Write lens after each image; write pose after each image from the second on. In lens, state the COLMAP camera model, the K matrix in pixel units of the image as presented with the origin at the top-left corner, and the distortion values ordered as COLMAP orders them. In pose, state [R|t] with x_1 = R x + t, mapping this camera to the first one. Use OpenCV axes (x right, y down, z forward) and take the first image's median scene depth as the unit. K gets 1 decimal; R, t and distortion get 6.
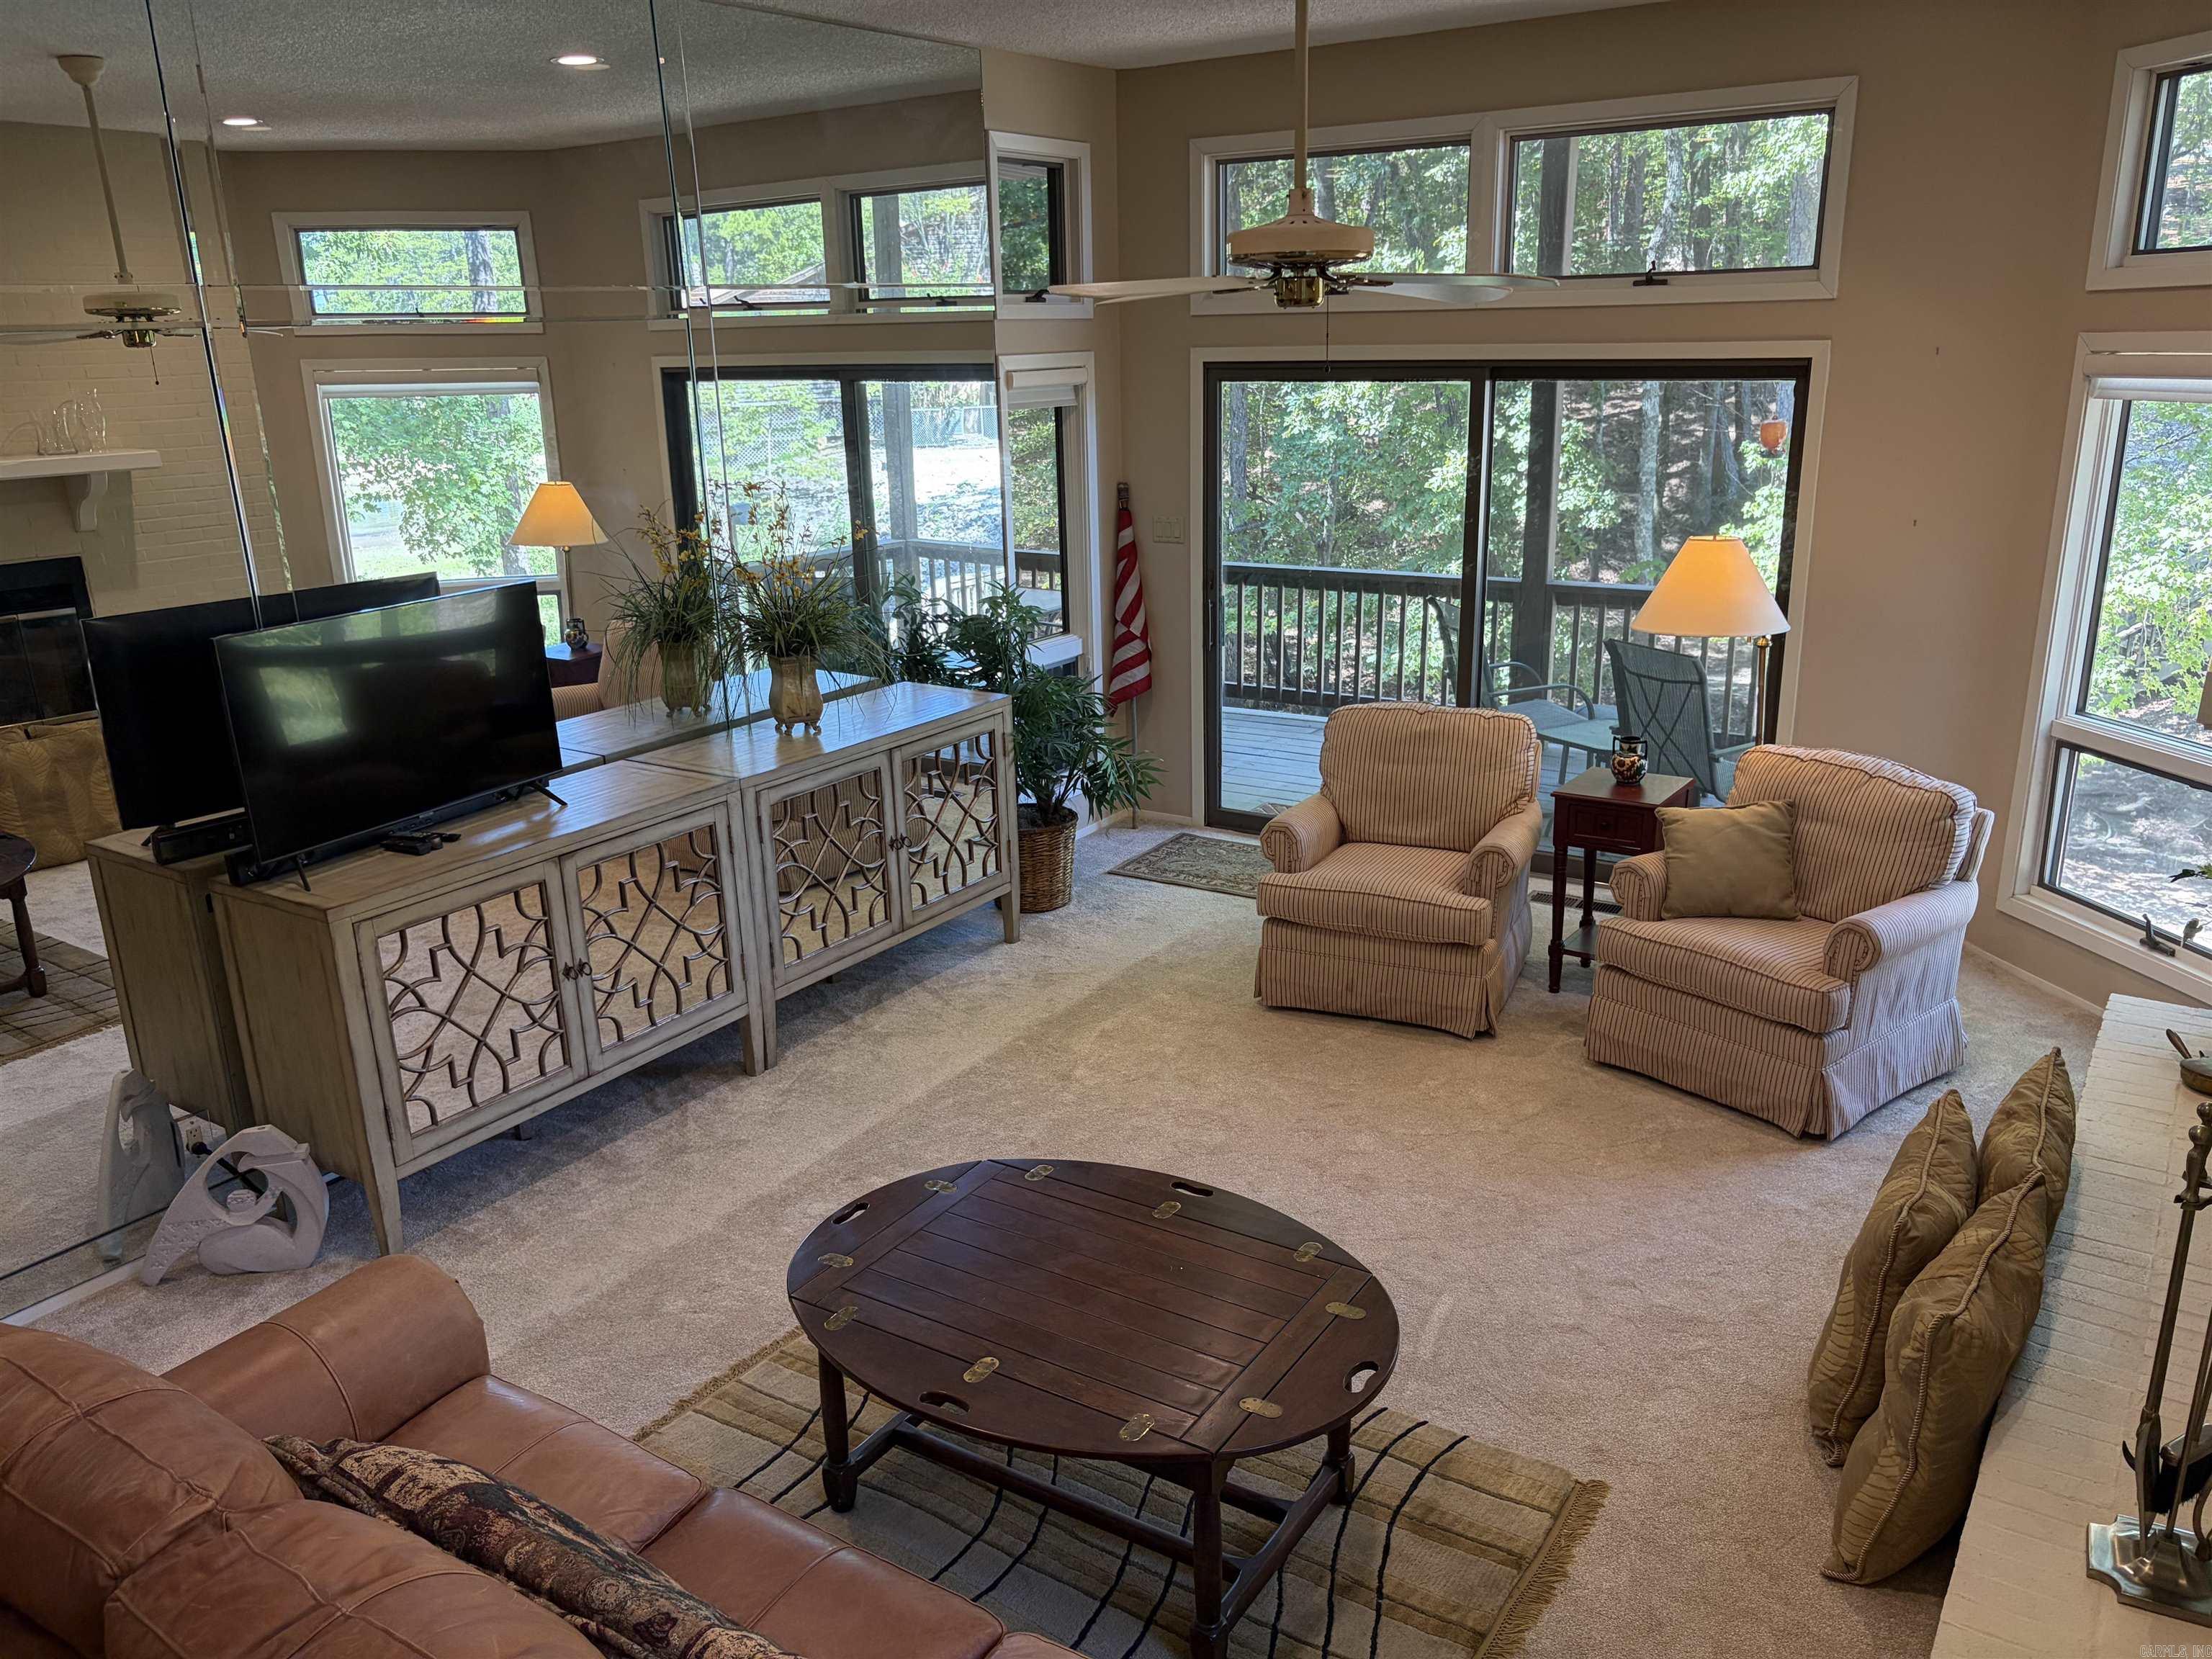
lens RADIAL K [[1659.7, 0, 1133.6], [0, 1659.7, 831.4], [0, 0, 1]] dist [-0.005078, 0.060851]
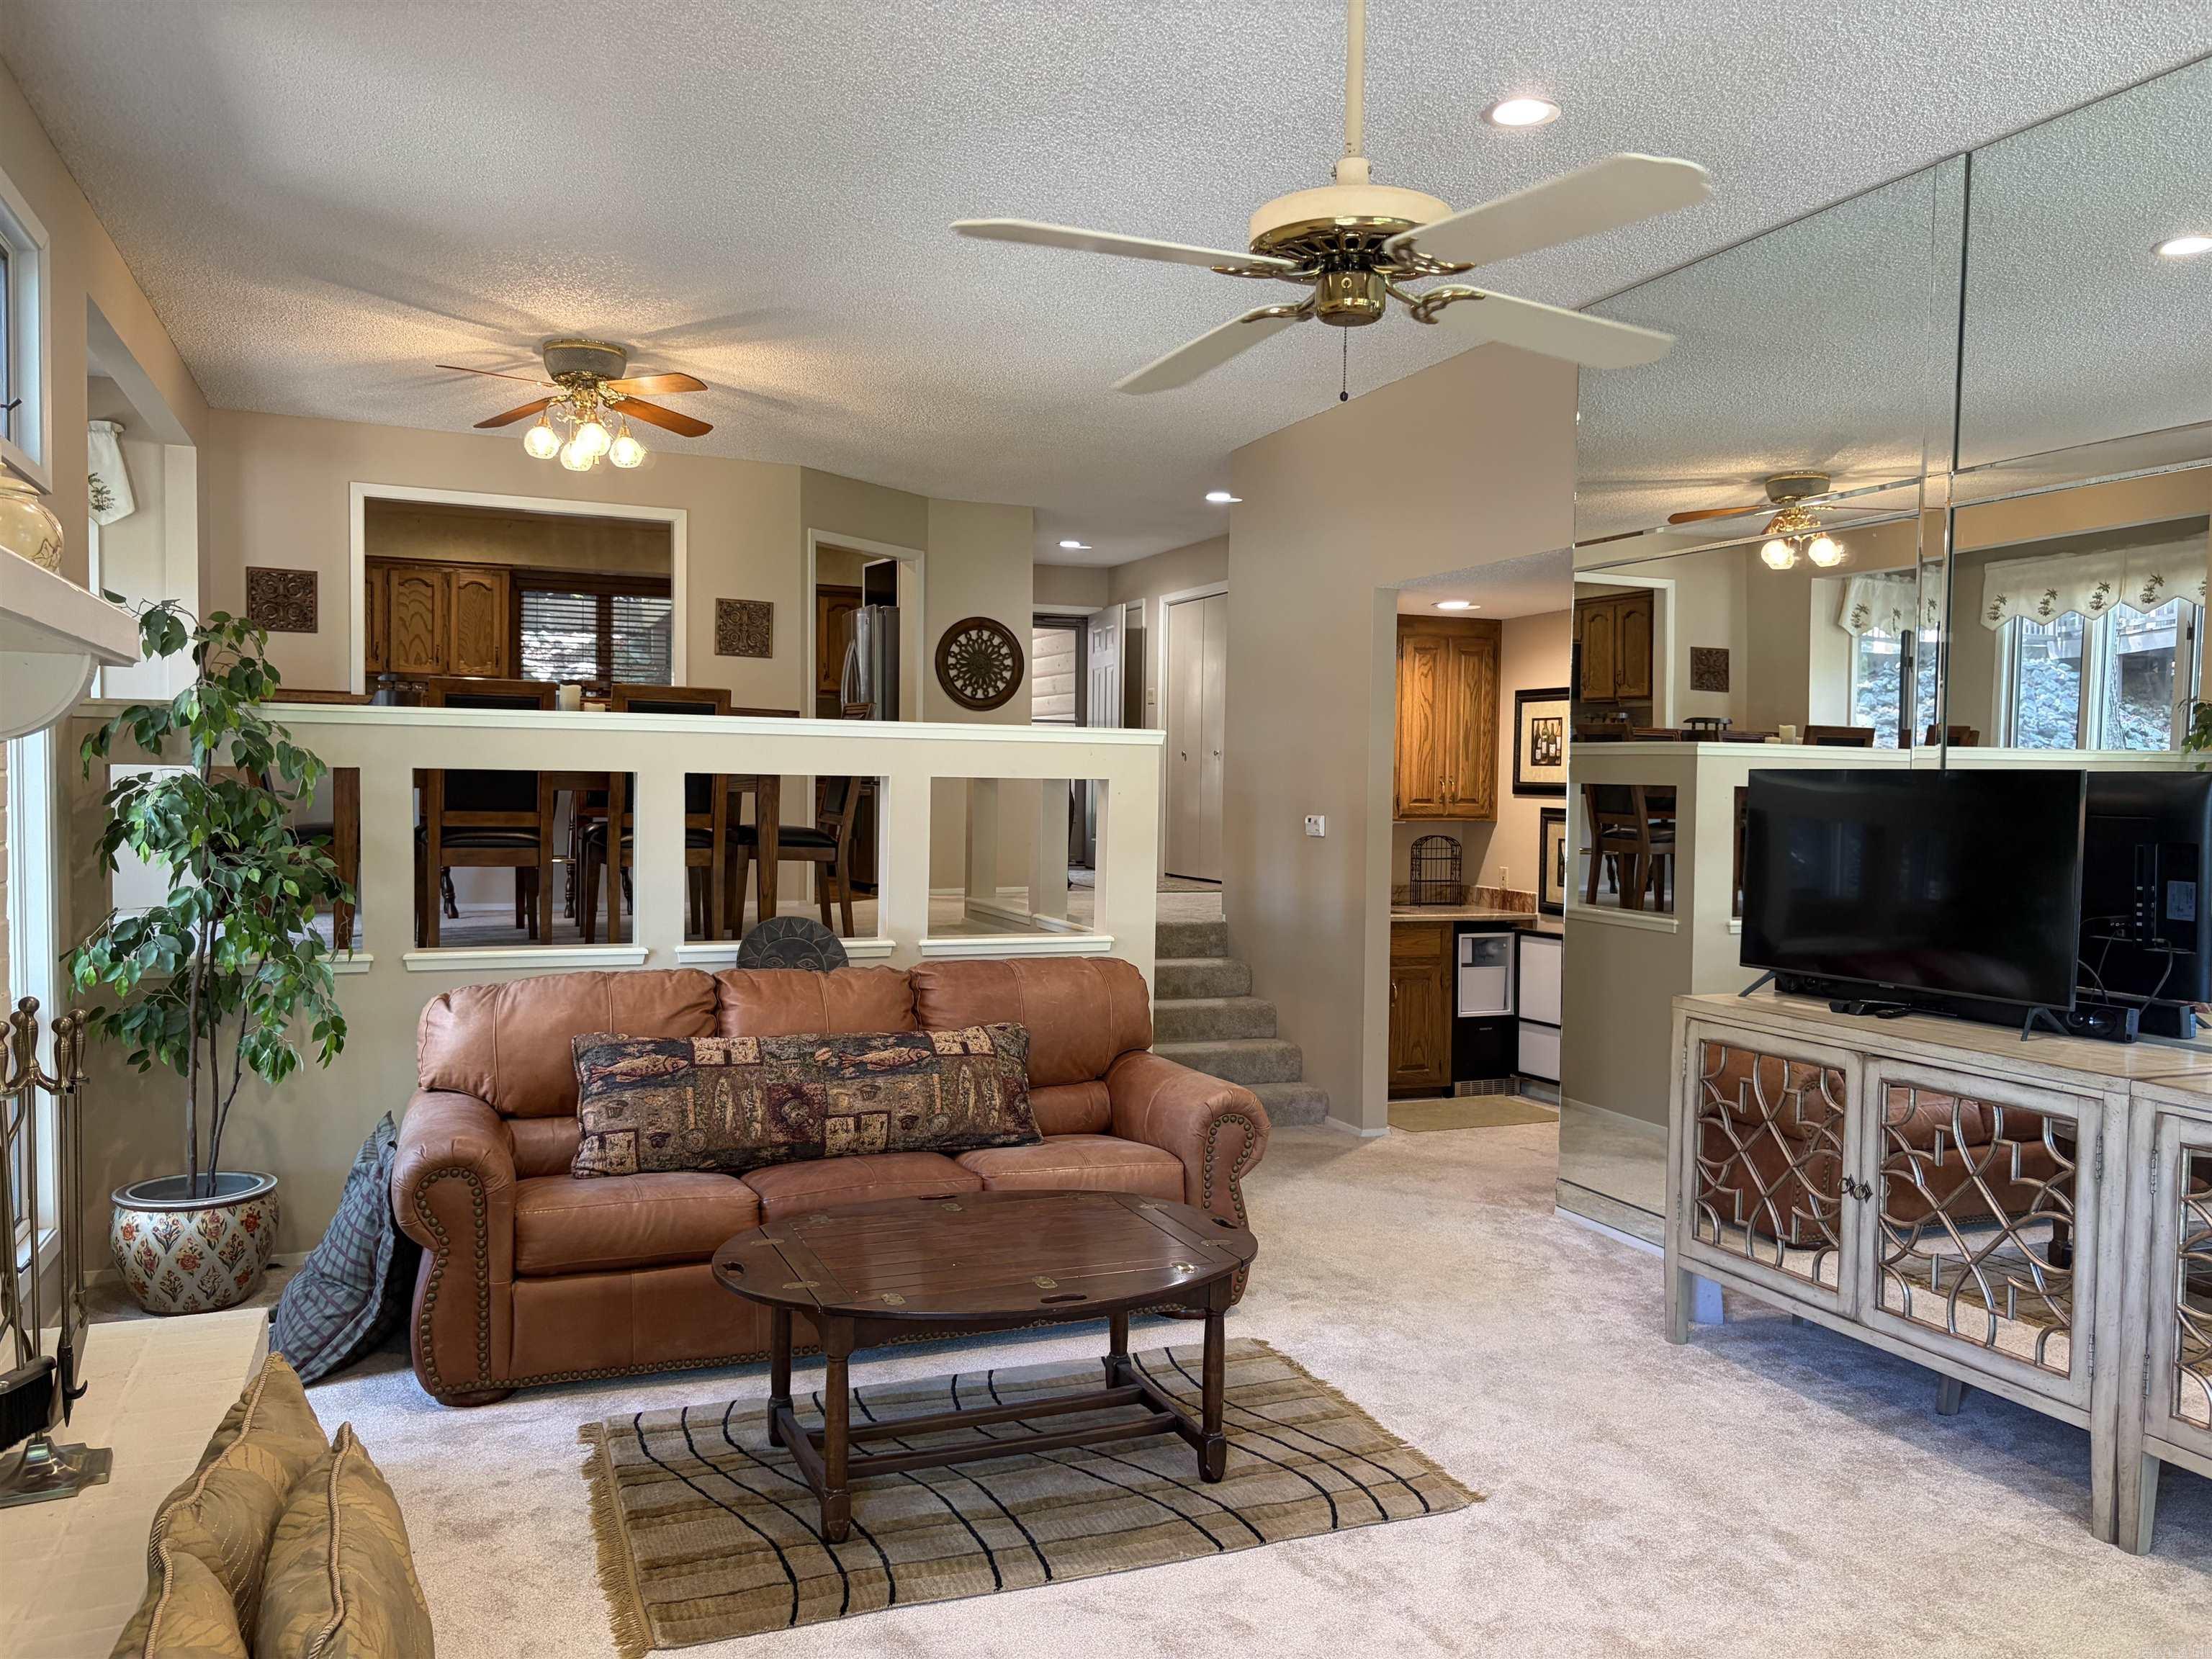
lens RADIAL K [[1702.6, 0, 1114.1], [0, 1702.6, 824.3], [0, 0, 1]] dist [0.122733, -0.204125]
pose [[-0.570747, 0.041276, -0.820088, 0.572238], [-0.233648, 0.949287, 0.210387, -0.181909], [0.787183, 0.311690, -0.532158, 1.020023]]
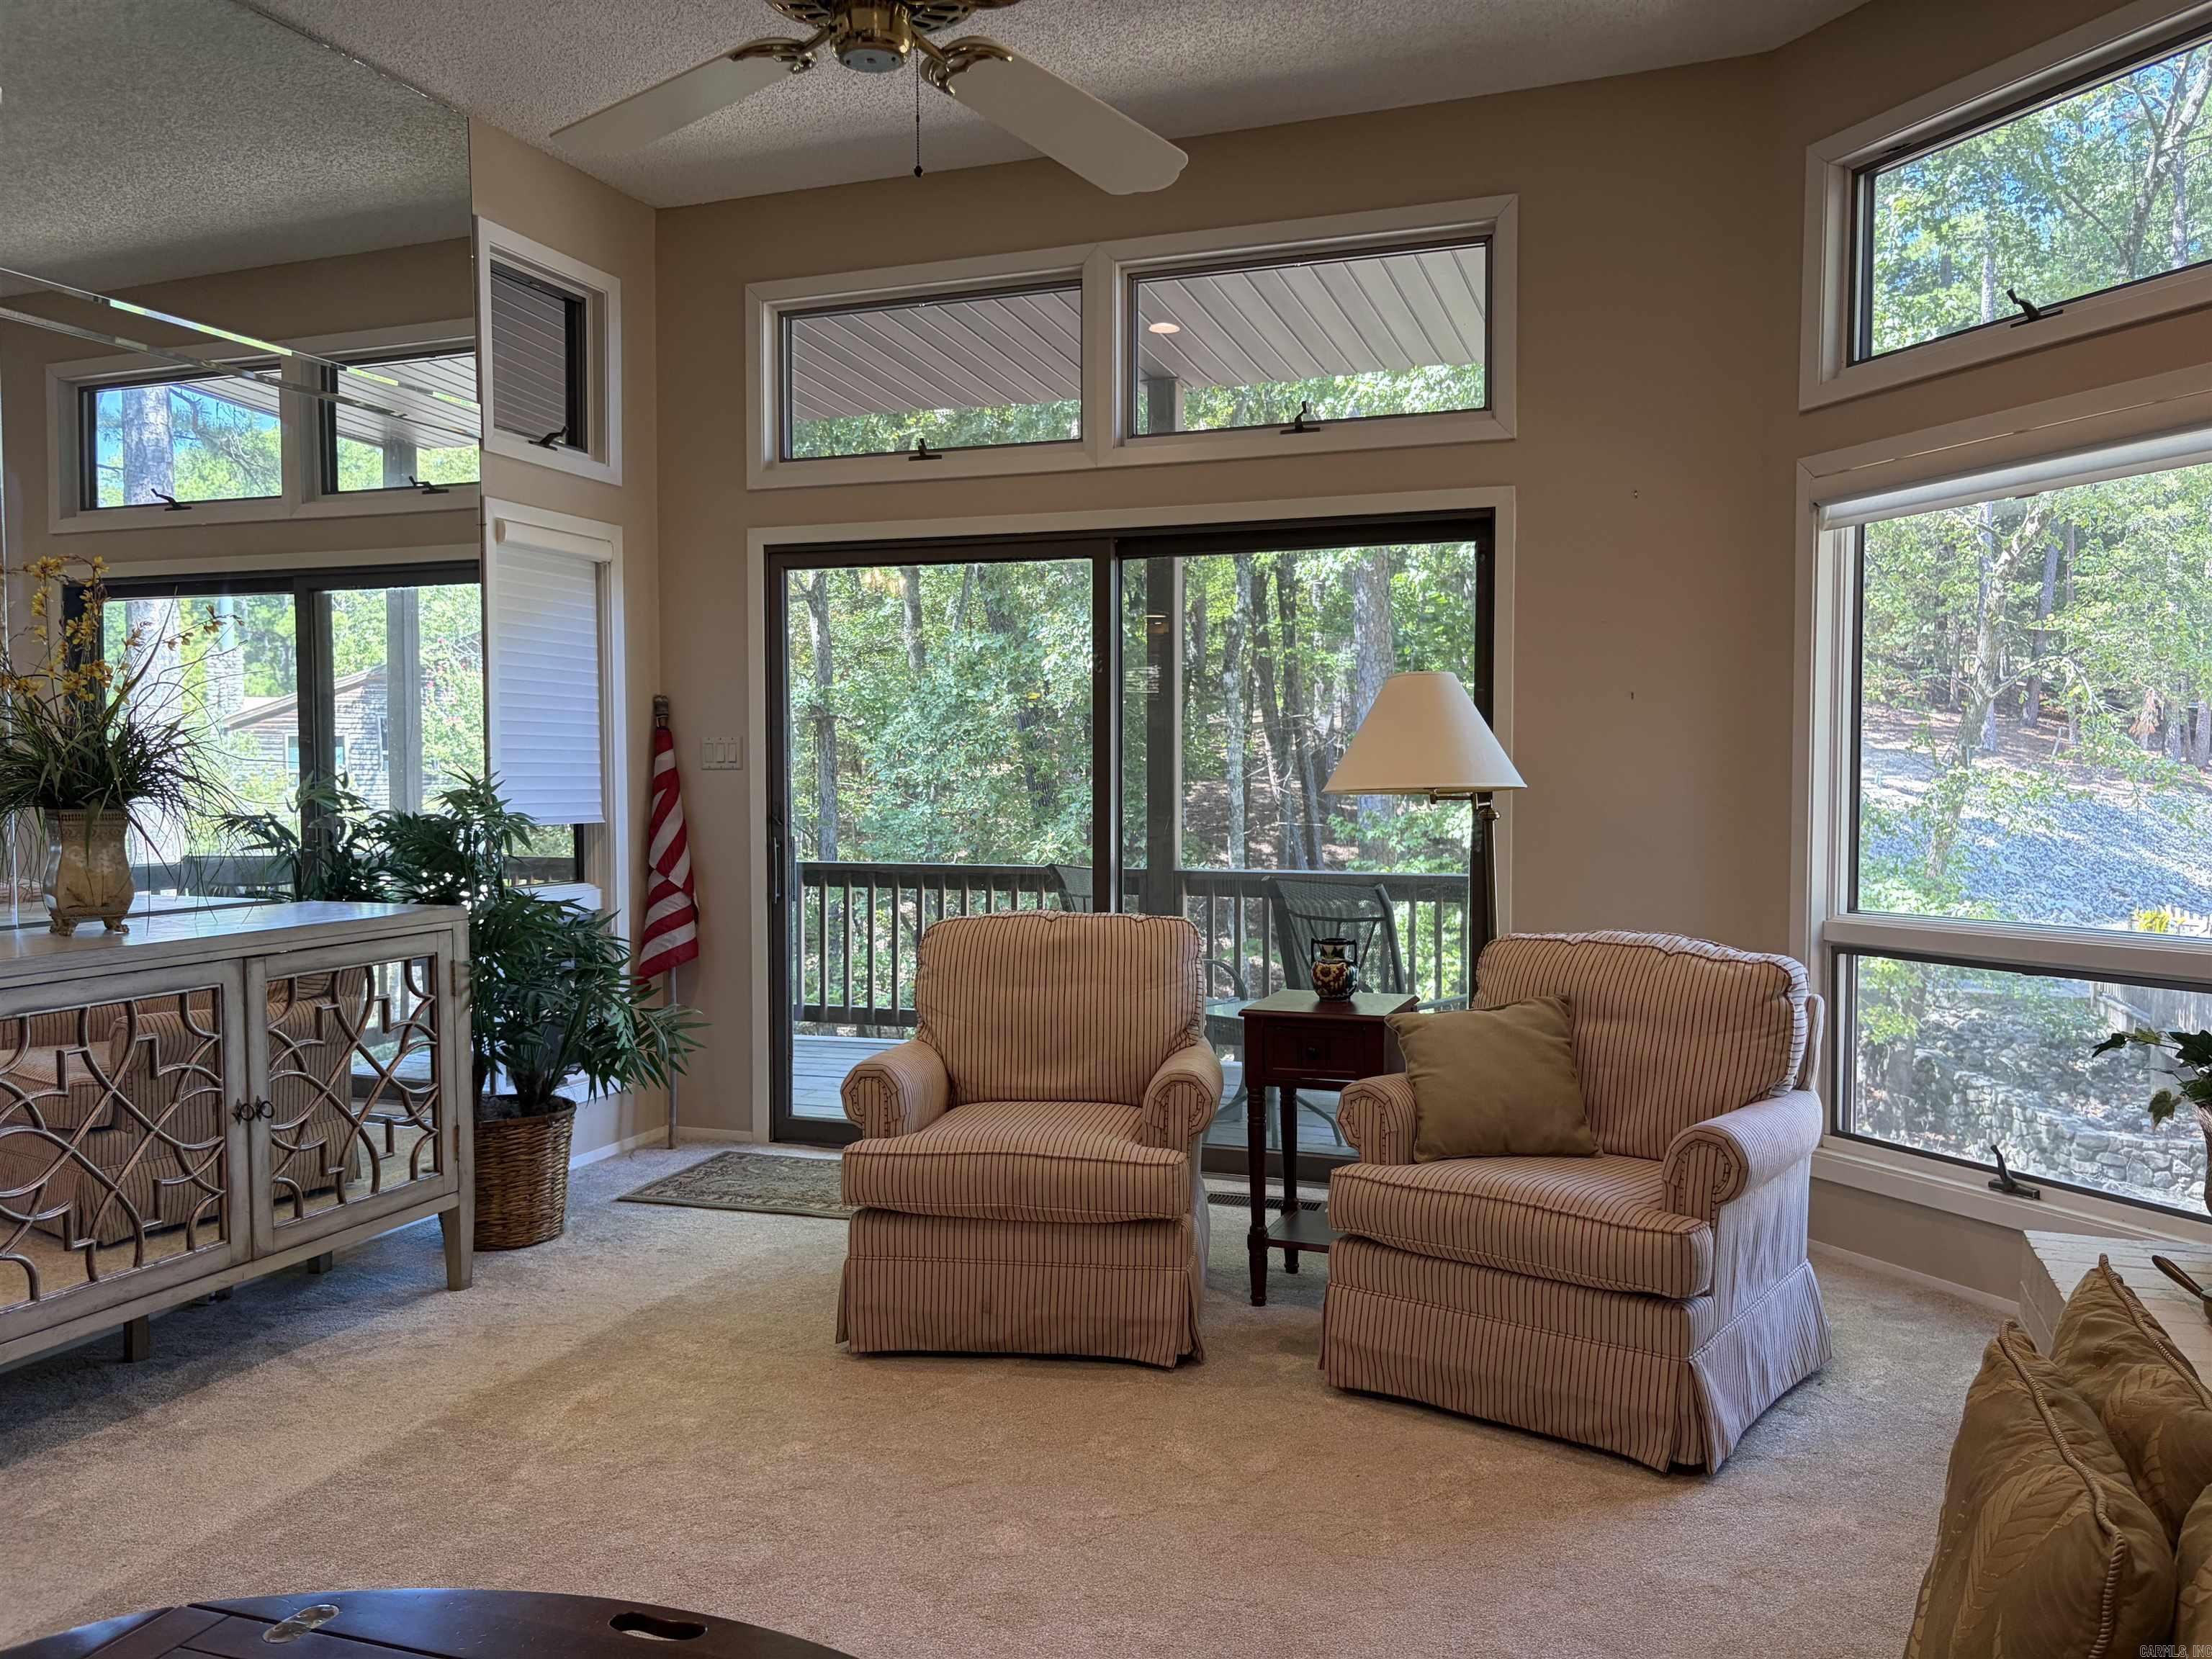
lens RADIAL K [[1670.2, 0, 1106.0], [0, 1670.2, 829.5], [0, 0, 1]] dist [0.041907, -0.047066]
pose [[0.975056, 0.007552, 0.221831, 0.034871], [0.049177, 0.967232, -0.249085, 0.086484], [-0.216443, 0.253781, 0.942734, 0.334209]]
